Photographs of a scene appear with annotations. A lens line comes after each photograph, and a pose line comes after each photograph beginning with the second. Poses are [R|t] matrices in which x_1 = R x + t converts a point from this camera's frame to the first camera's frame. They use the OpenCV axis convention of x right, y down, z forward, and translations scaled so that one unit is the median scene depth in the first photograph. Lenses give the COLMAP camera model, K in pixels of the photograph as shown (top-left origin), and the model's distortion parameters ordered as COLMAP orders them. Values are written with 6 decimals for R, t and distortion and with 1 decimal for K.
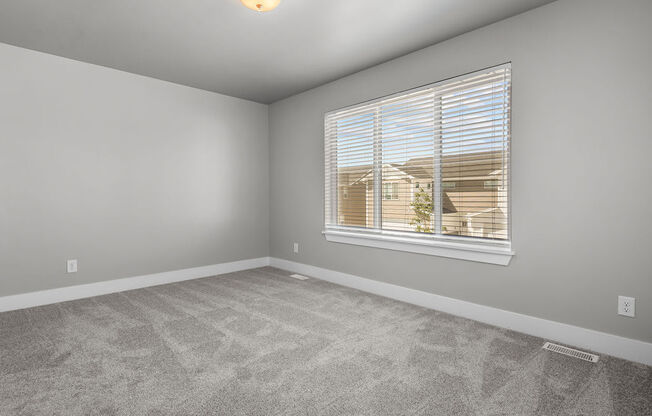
lens RADIAL K [[322.1, 0, 325.1], [0, 322.1, 203.7], [0, 0, 1]] dist [0.016905, -0.000003]
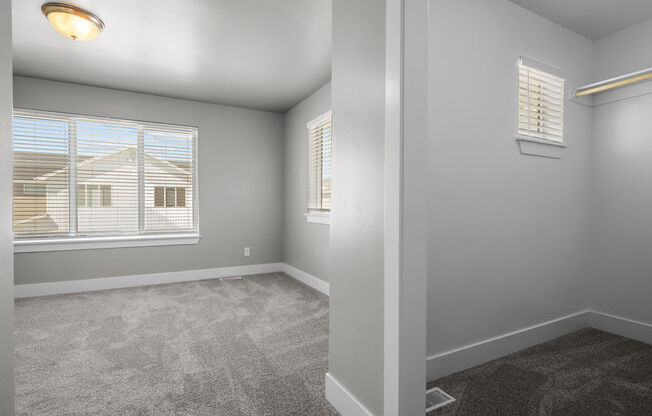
lens RADIAL K [[322.1, 0, 329.3], [0, 322.1, 208.0], [0, 0, 1]] dist [0.016905, -0.000003]
pose [[0.264370, -0.007045, 0.964396, -1.092472], [0.005917, 0.999966, 0.005683, -0.007932], [-0.964403, 0.004204, 0.264402, -0.169034]]
